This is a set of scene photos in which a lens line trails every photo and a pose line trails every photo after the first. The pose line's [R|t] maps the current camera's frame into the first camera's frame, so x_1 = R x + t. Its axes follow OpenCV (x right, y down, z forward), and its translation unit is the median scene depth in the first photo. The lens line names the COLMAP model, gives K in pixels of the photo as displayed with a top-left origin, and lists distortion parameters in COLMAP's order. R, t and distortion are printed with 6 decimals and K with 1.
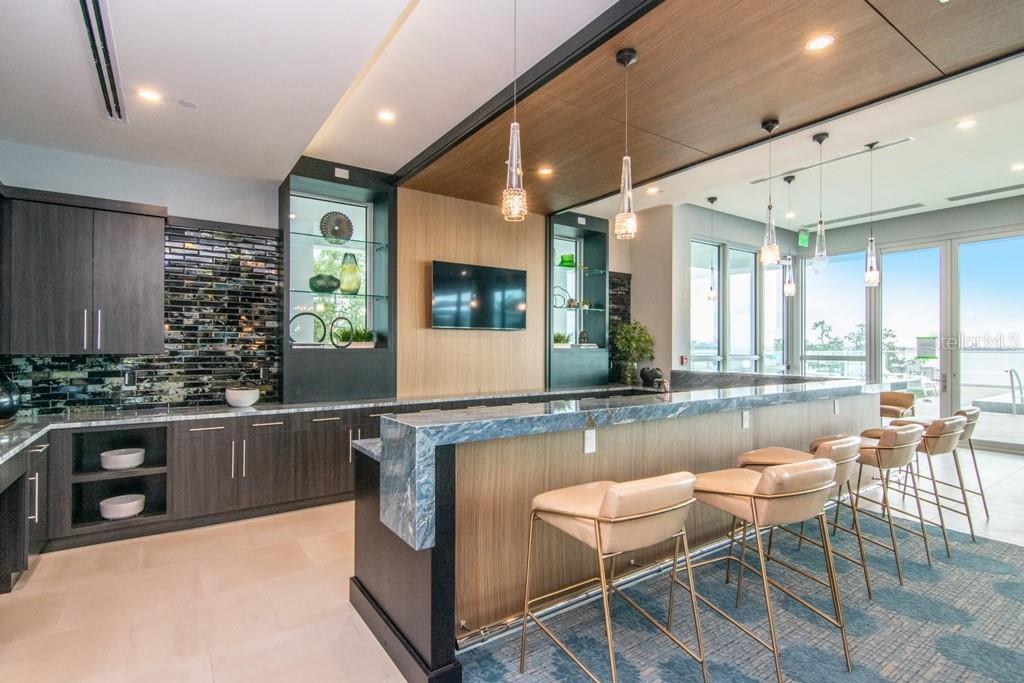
lens RADIAL K [[498.8, 0, 512.0], [0, 498.8, 341.5], [0, 0, 1]] dist [-0.000521, -0.000148]
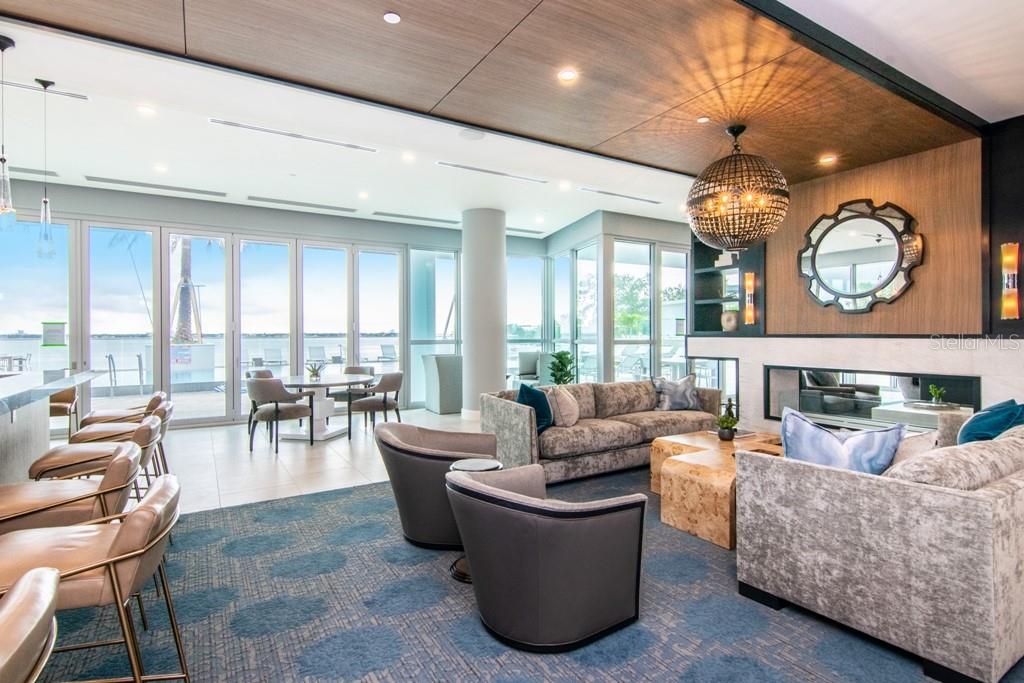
lens RADIAL K [[507.9, 0, 511.1], [0, 507.9, 334.5], [0, 0, 1]] dist [-0.000073, 0.000022]
pose [[0.058424, -0.005051, 0.998279, -0.054377], [-0.006400, 0.999965, 0.005434, 0.003398], [-0.998271, -0.006706, 0.058389, 0.175673]]
